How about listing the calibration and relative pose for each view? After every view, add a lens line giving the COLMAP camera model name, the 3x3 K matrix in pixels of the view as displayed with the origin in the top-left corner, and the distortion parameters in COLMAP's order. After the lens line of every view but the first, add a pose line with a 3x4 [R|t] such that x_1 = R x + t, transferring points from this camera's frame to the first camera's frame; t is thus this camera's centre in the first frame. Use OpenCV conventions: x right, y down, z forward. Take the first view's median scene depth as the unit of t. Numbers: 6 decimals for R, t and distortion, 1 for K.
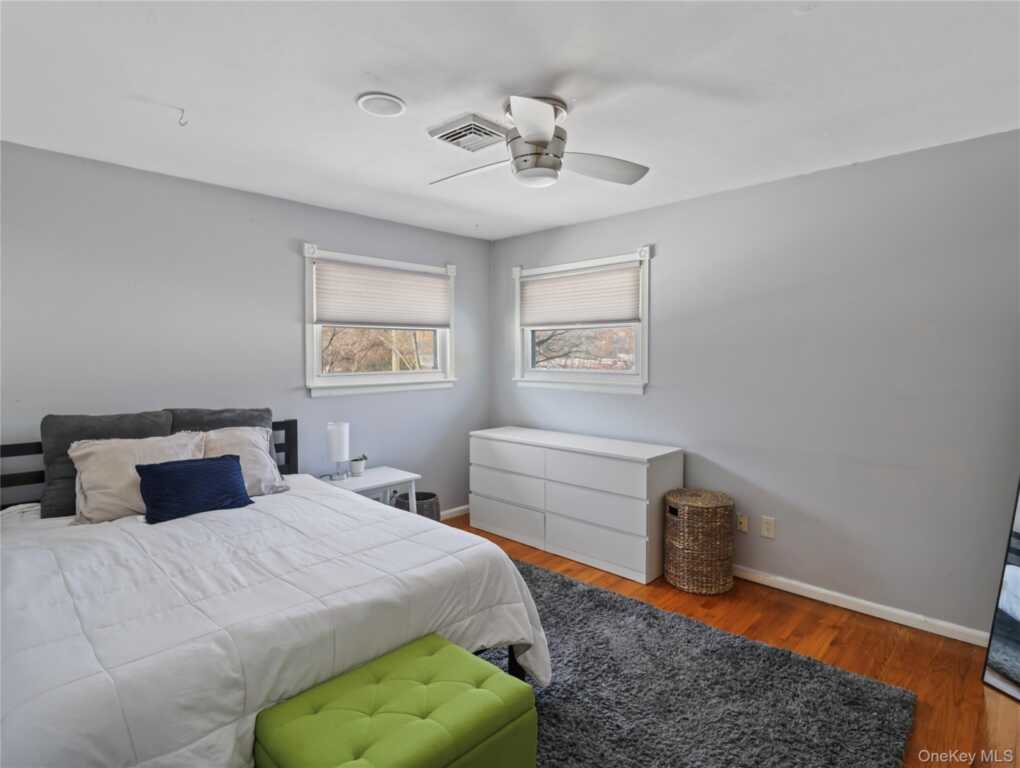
lens RADIAL K [[532.5, 0, 509.9], [0, 532.5, 371.1], [0, 0, 1]] dist [0.004354, -0.016608]
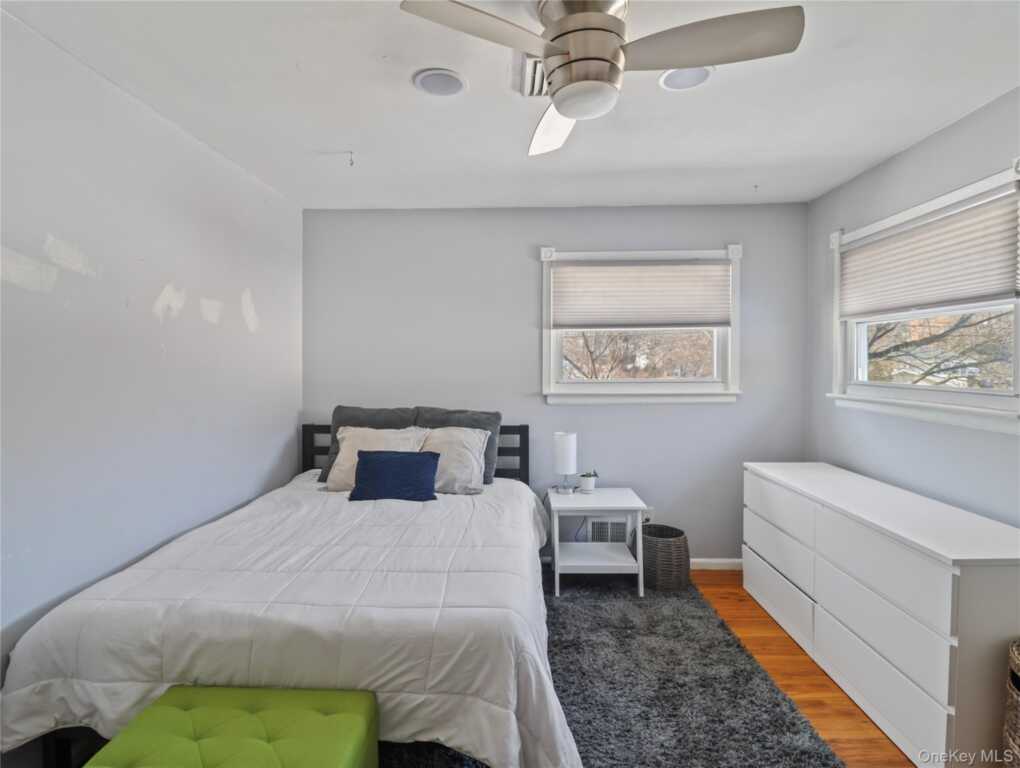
lens RADIAL K [[532.5, 0, 509.9], [0, 532.5, 371.1], [0, 0, 1]] dist [0.004354, -0.016608]
pose [[0.671796, 0.011416, -0.740648, 0.307338], [-0.019722, 0.999802, -0.002477, -0.007715], [0.740474, 0.016271, 0.671888, 0.293705]]
